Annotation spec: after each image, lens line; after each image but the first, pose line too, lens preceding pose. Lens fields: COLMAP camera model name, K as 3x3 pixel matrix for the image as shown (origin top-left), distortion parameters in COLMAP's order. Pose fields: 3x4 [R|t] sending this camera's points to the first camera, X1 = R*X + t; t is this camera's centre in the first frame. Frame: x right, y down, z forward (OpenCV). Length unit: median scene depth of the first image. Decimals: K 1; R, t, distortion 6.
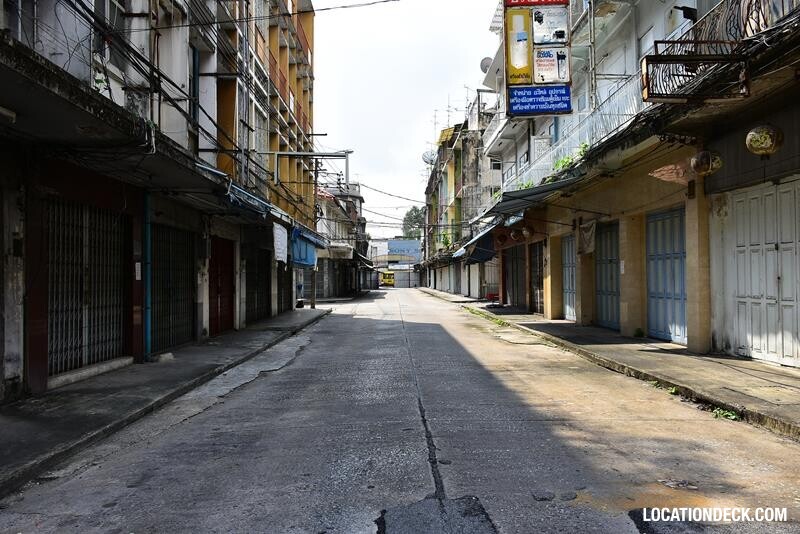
lens RADIAL K [[617.5, 0, 400.0], [0, 617.5, 267.0], [0, 0, 1]] dist [-0.004830, -0.002908]
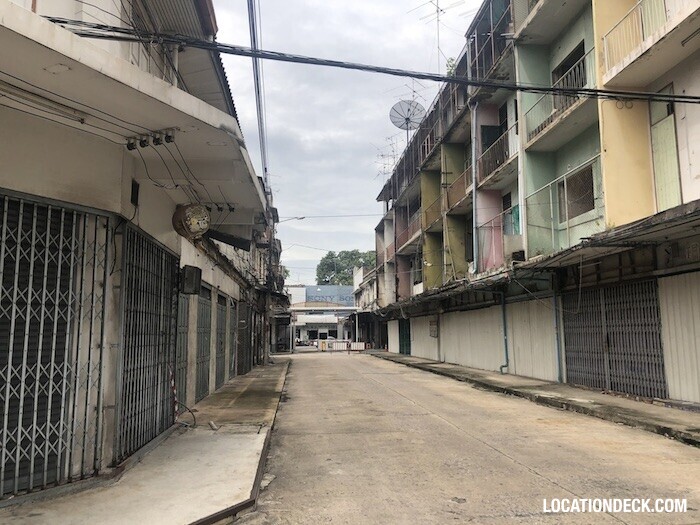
lens RADIAL K [[567.0, 0, 333.9], [0, 567.0, 250.3], [0, 0, 1]] dist [0.006569, -0.007754]
pose [[0.998866, 0.009291, 0.046686, -0.026057], [-0.003405, 0.992199, -0.124617, 0.003753], [-0.047480, 0.124317, 0.991106, 0.383007]]
